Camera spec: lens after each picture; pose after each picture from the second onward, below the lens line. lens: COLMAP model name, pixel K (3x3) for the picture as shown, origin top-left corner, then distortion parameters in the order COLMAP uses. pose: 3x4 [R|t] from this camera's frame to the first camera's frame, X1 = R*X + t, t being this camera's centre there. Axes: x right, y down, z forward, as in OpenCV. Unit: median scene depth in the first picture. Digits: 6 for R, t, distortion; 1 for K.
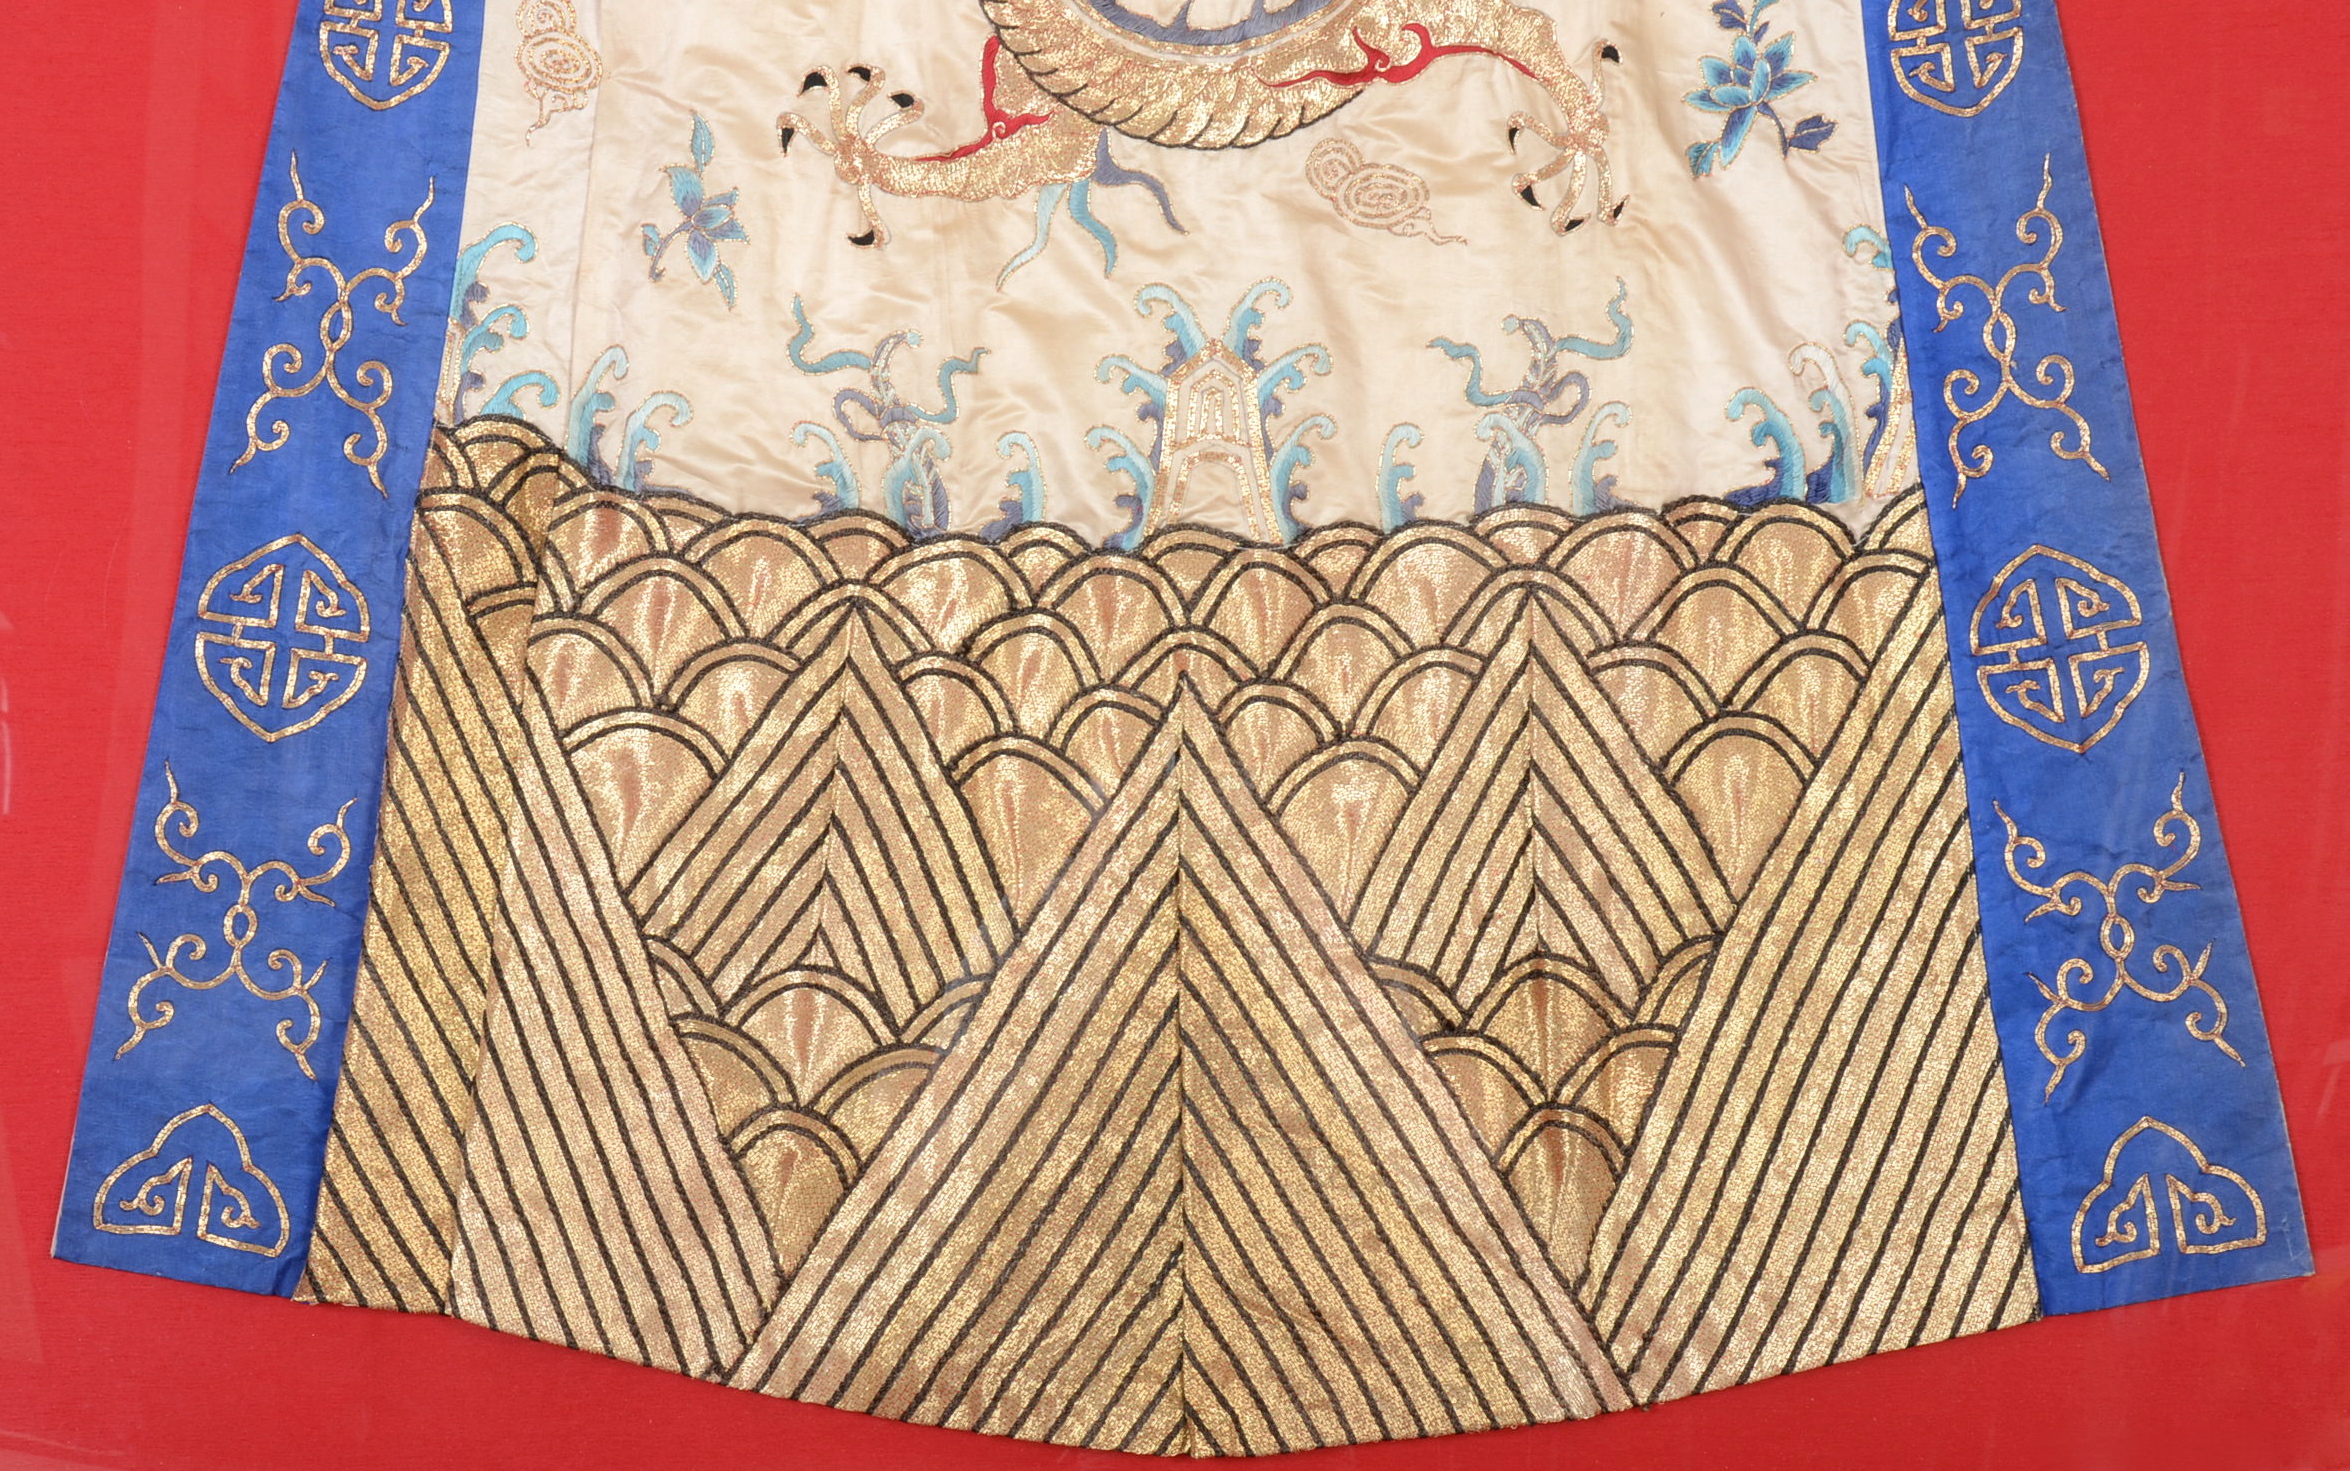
lens RADIAL K [[5015.8, 0, 1173.6], [0, 5015.8, 736.1], [0, 0, 1]] dist [0.029245, 0.000000]
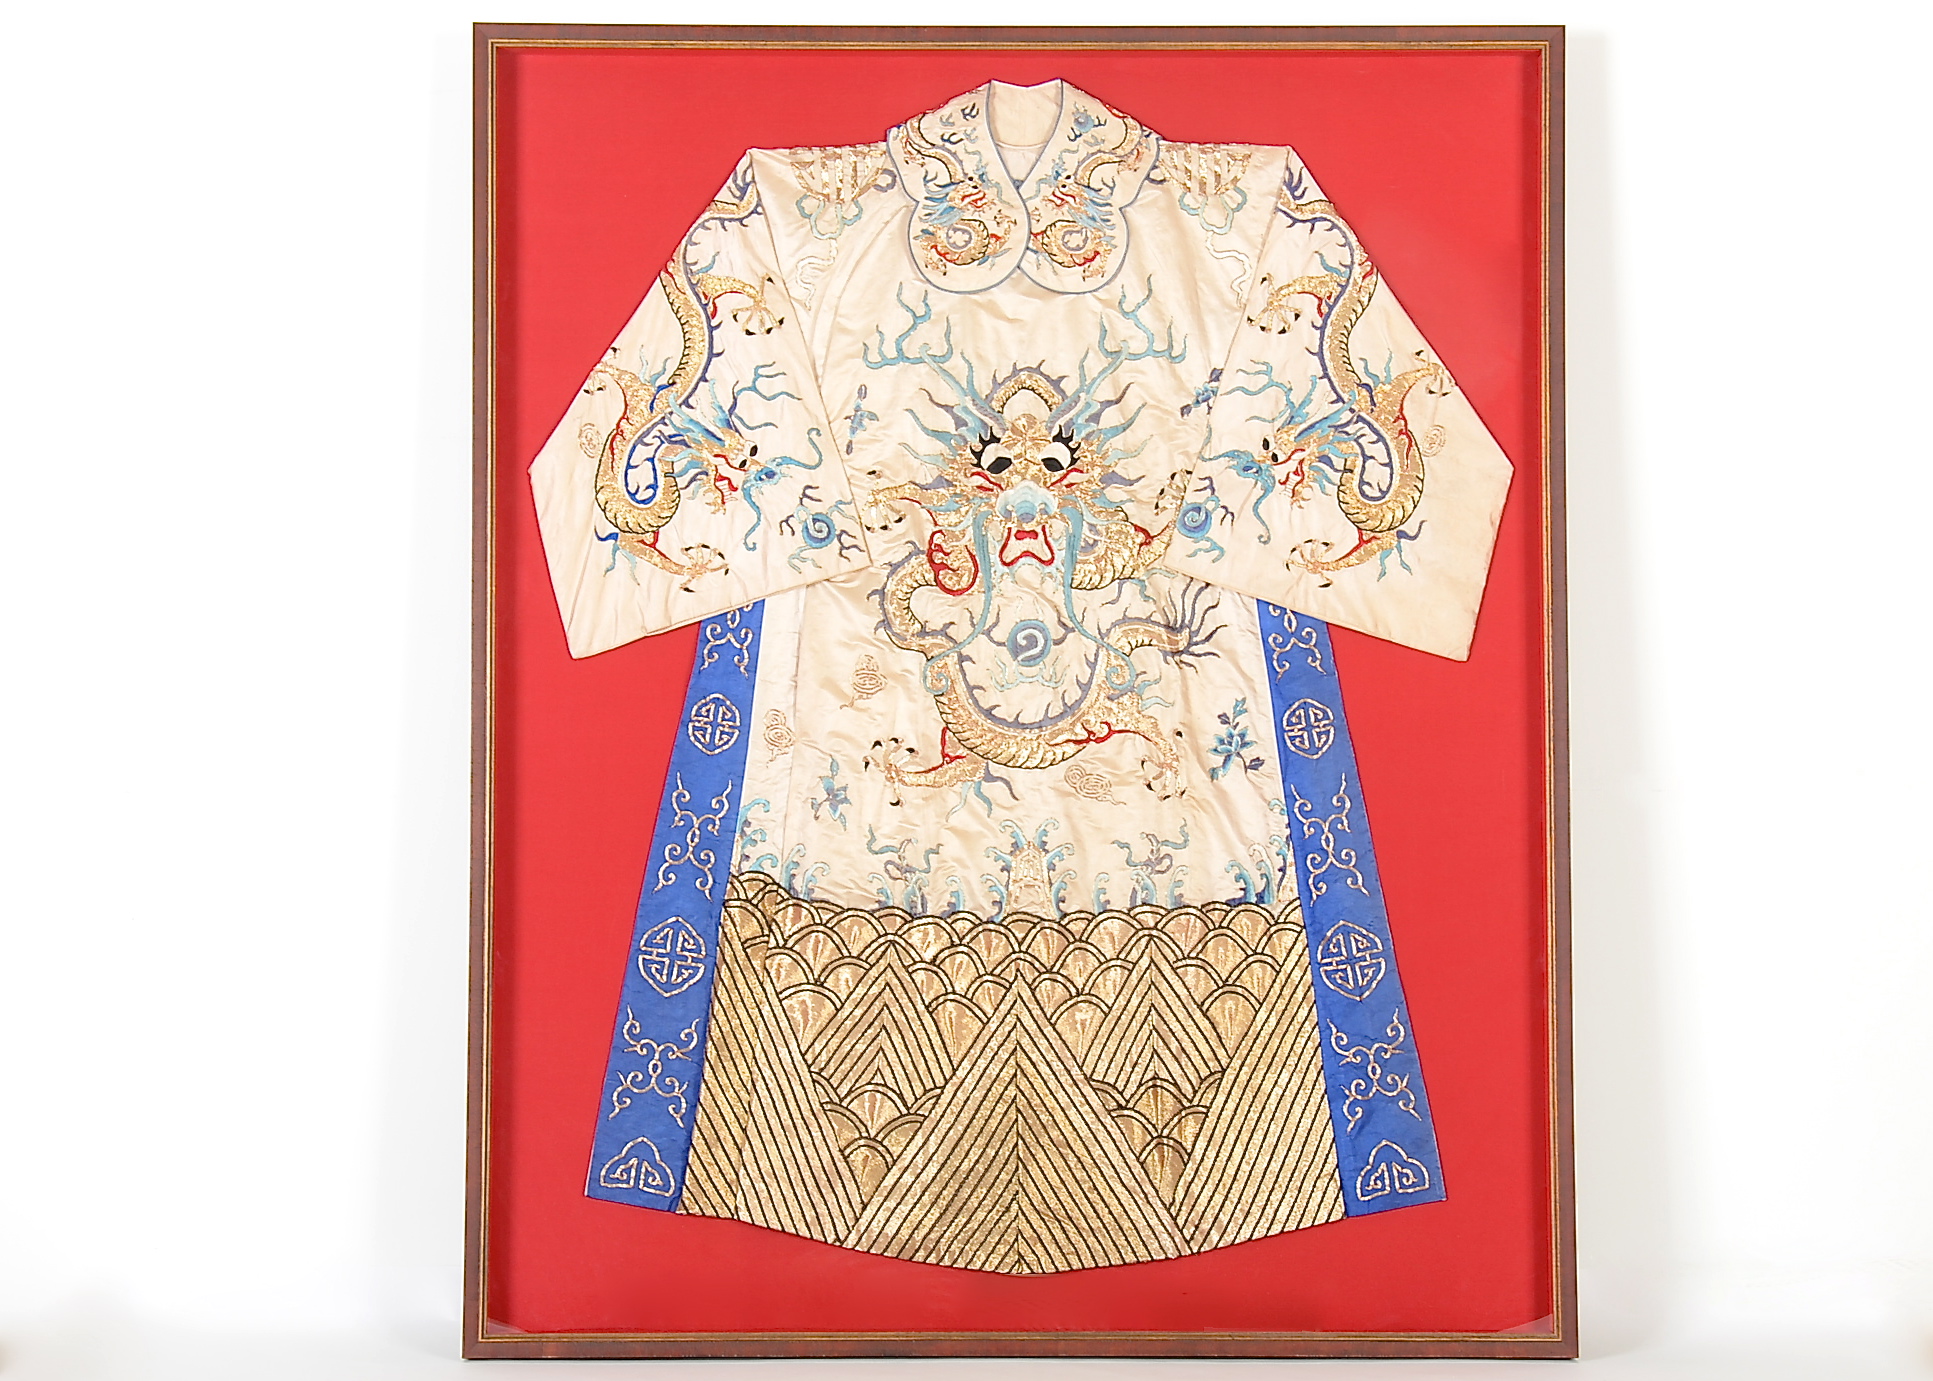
lens RADIAL K [[4464.8, 0, 1025.5], [0, 4464.8, 602.6], [0, 0, 1]] dist [0.070588, 0.000000]
pose [[0.999814, -0.003276, -0.019031, 0.050622], [0.001775, 0.996923, -0.078362, -0.020836], [0.019229, 0.078313, 0.996743, -1.326875]]
